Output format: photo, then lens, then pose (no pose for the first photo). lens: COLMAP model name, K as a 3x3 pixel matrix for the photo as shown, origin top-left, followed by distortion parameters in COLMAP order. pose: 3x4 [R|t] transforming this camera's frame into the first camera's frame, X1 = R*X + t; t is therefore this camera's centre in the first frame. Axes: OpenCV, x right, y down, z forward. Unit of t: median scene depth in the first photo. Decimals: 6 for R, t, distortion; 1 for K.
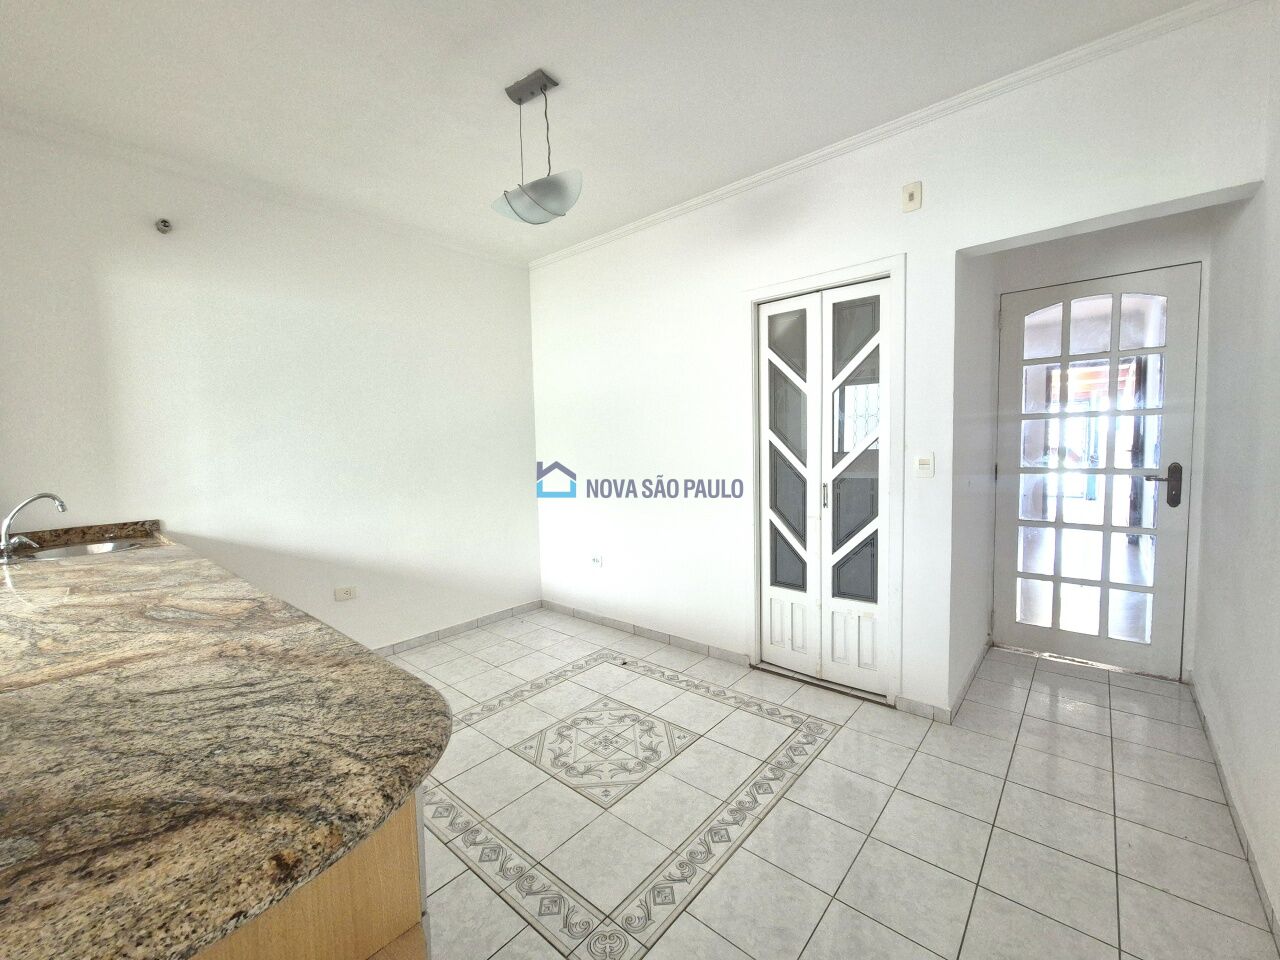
lens RADIAL K [[527.6, 0, 638.7], [0, 527.6, 478.5], [0, 0, 1]] dist [-0.001026, 0.001870]
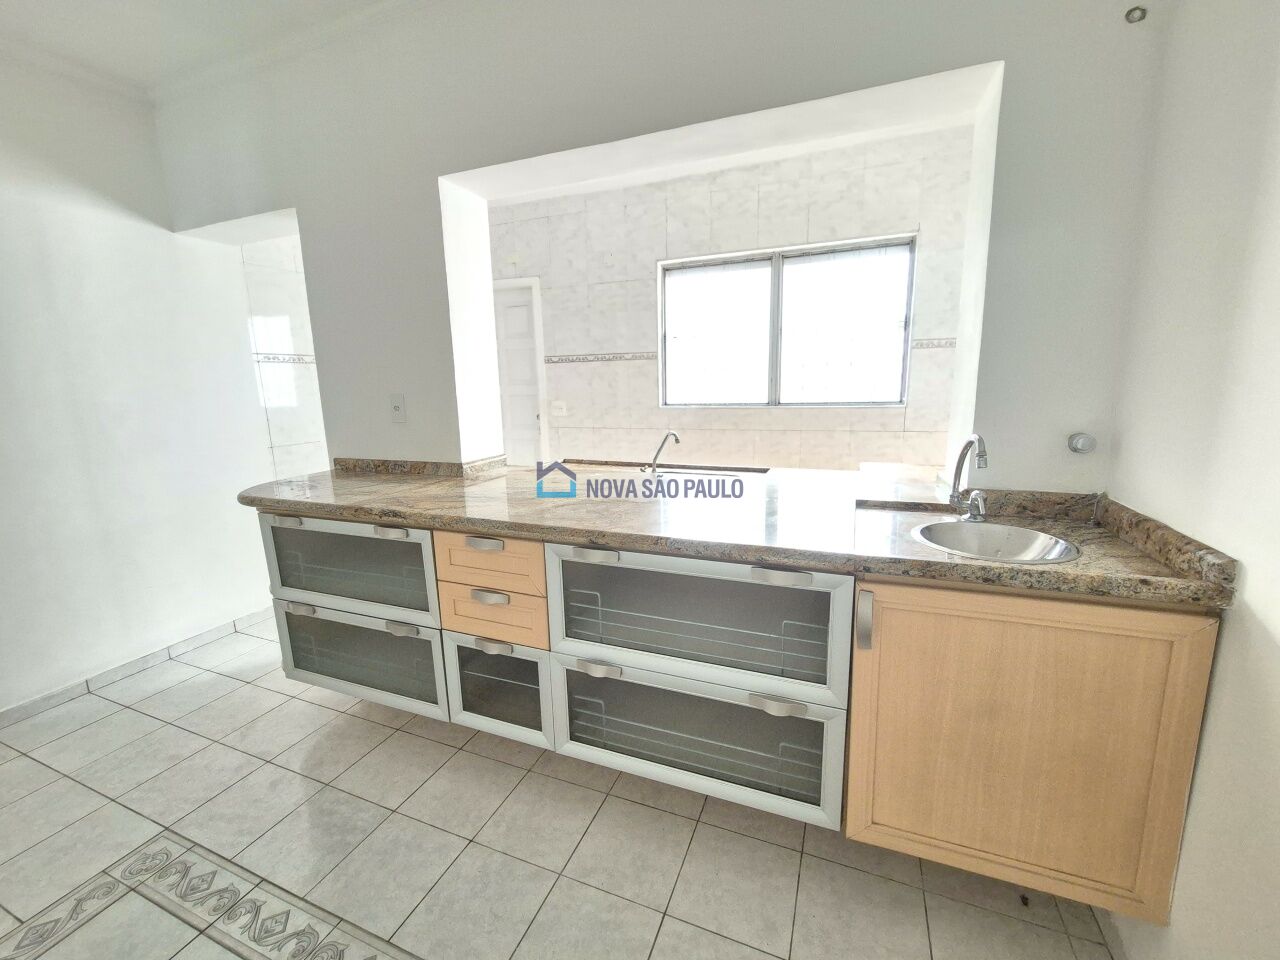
lens RADIAL K [[527.6, 0, 636.0], [0, 527.6, 476.4], [0, 0, 1]] dist [-0.001026, 0.001870]
pose [[-0.945779, 0.105311, -0.307265, -0.524965], [0.025574, 0.967188, 0.252773, -0.097557], [0.323803, 0.231209, -0.917439, 1.474239]]
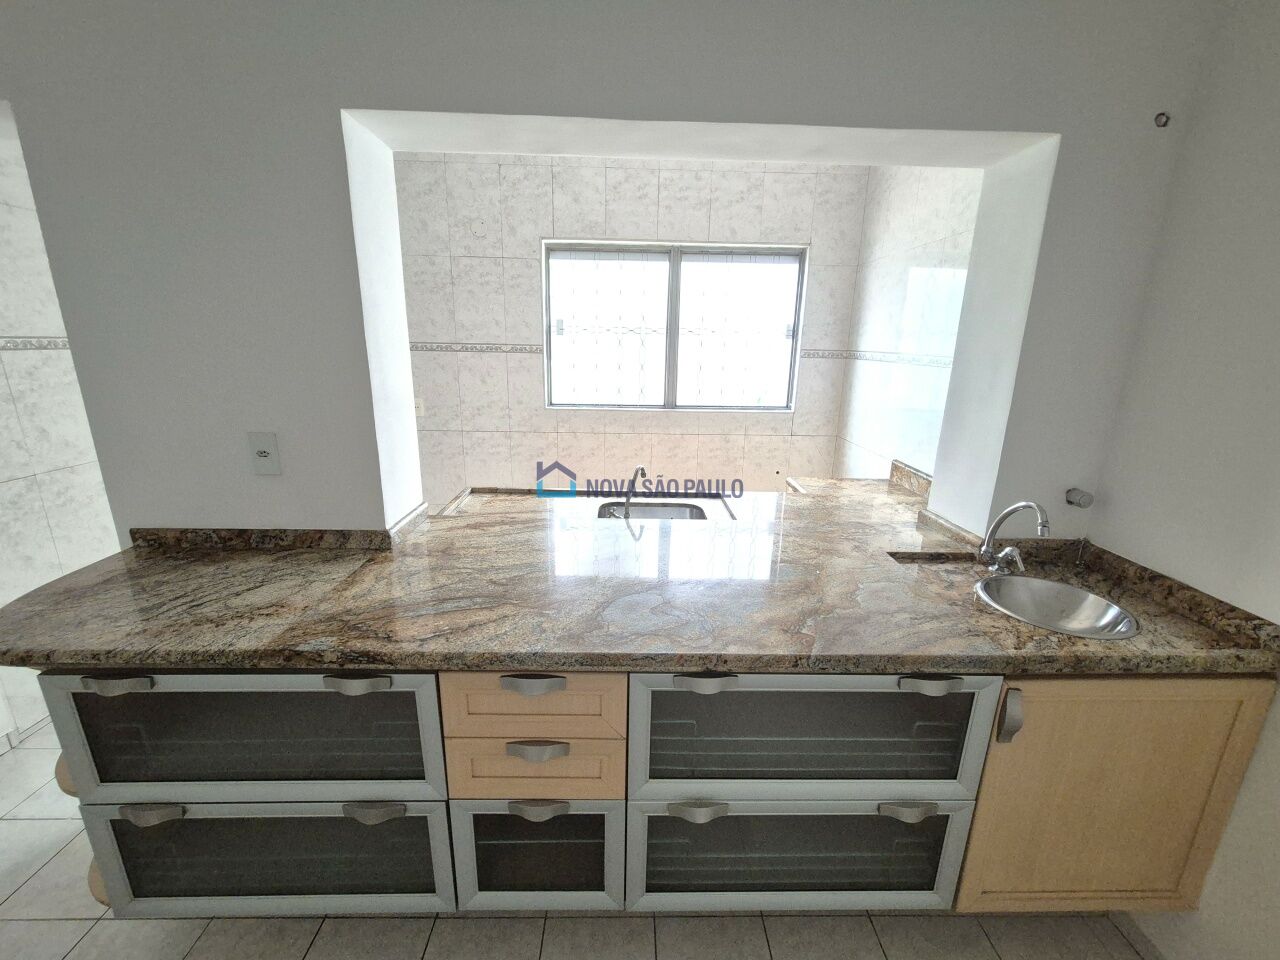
lens RADIAL K [[527.6, 0, 638.3], [0, 527.6, 477.9], [0, 0, 1]] dist [-0.001026, 0.001870]
pose [[-0.741518, 0.182370, -0.645671, -0.310867], [-0.047142, 0.945809, 0.321284, -0.197547], [0.669274, 0.268676, -0.692737, 1.123416]]
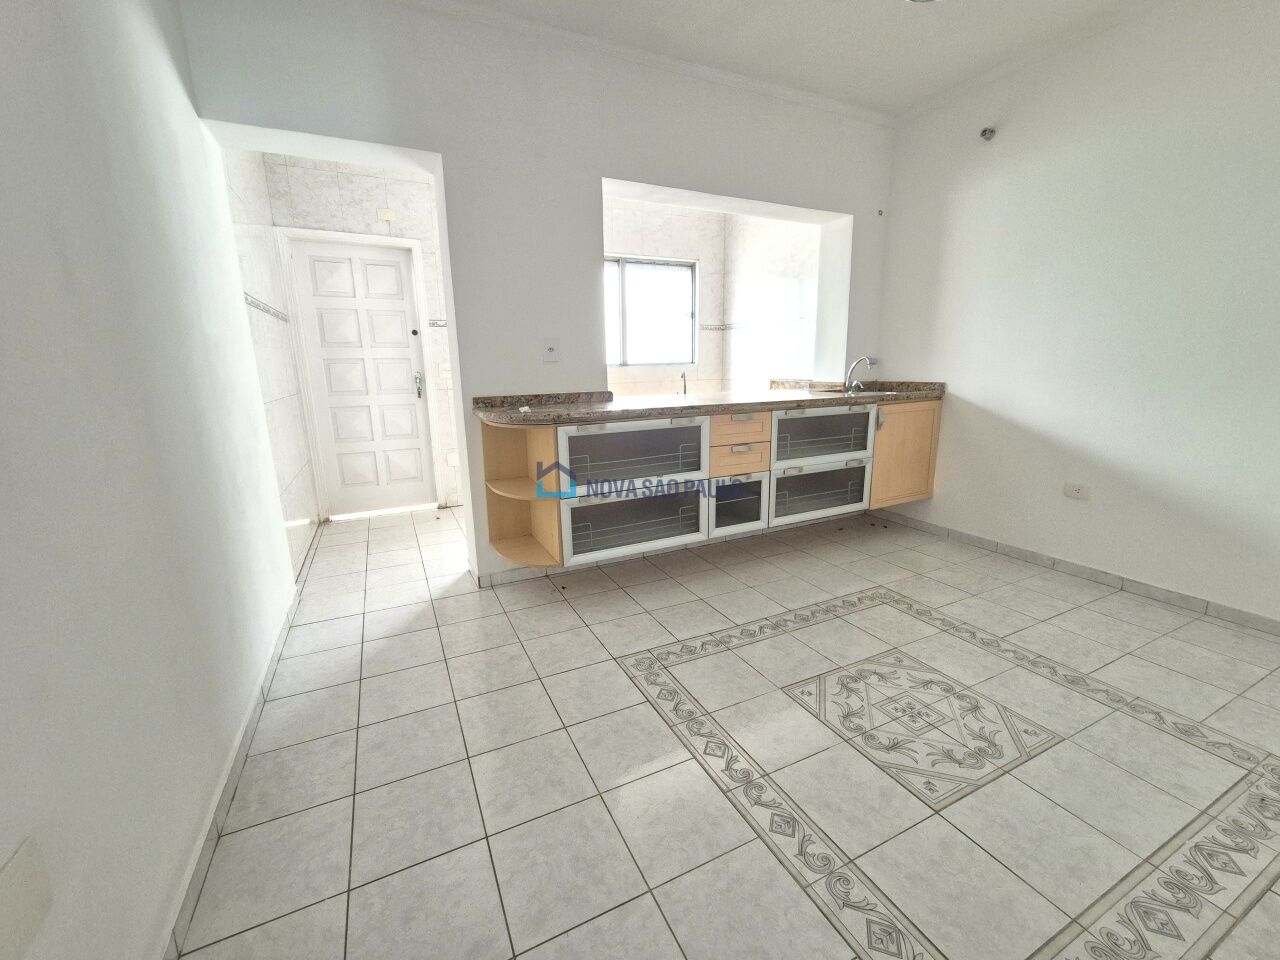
lens RADIAL K [[527.6, 0, 639.4], [0, 527.6, 477.9], [0, 0, 1]] dist [-0.001026, 0.001870]
pose [[-0.387063, 0.227071, -0.893656, 0.802160], [-0.036798, 0.964626, 0.261042, -0.012574], [0.921319, 0.133924, -0.365015, 1.004299]]
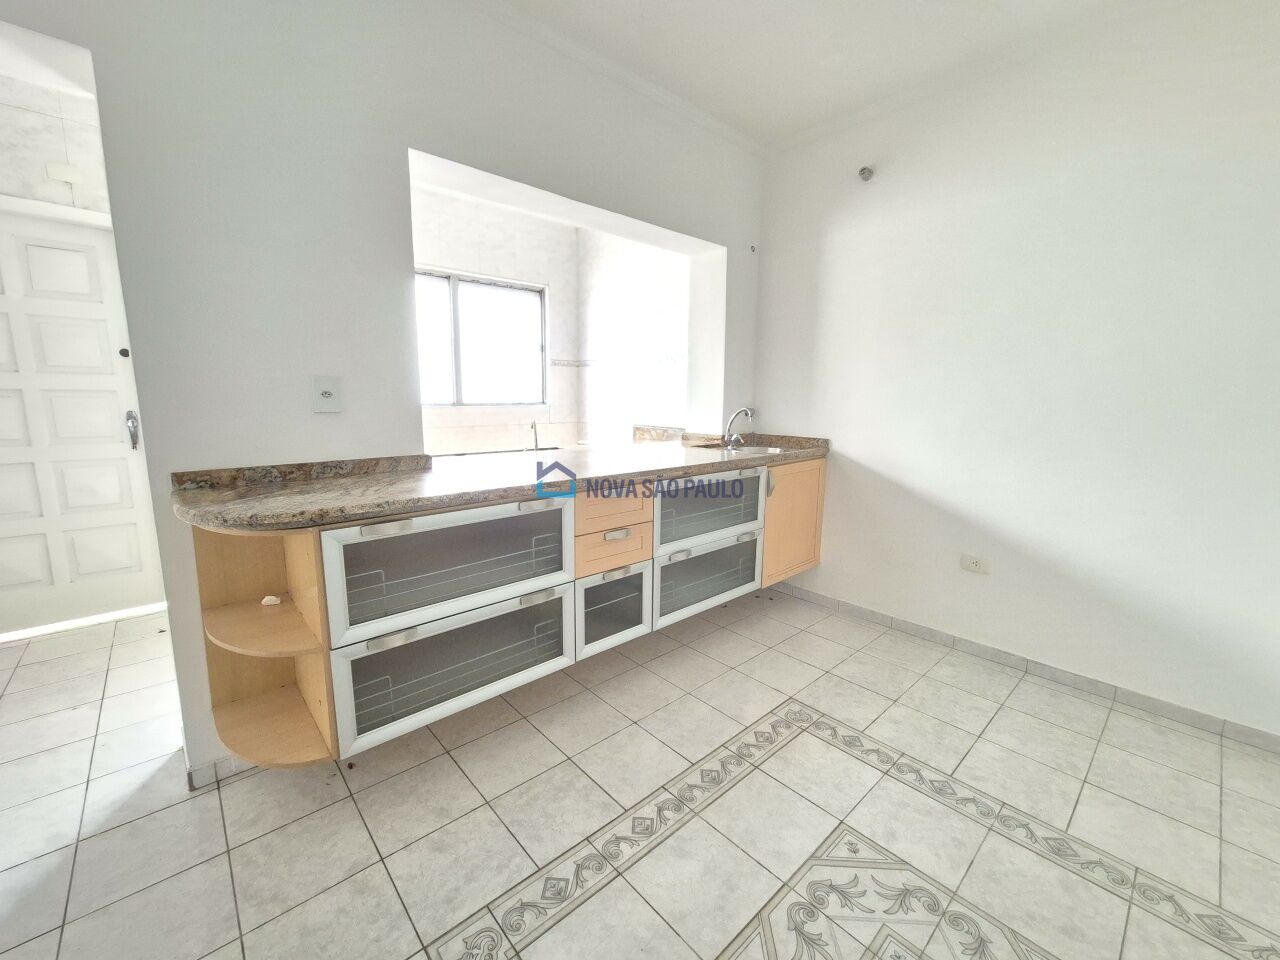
lens RADIAL K [[527.6, 0, 640.2], [0, 527.6, 478.2], [0, 0, 1]] dist [-0.001026, 0.001870]
pose [[-0.115063, 0.182852, -0.976384, 0.421228], [-0.077682, 0.978246, 0.192355, -0.041223], [0.990316, 0.097981, -0.098356, 0.870708]]
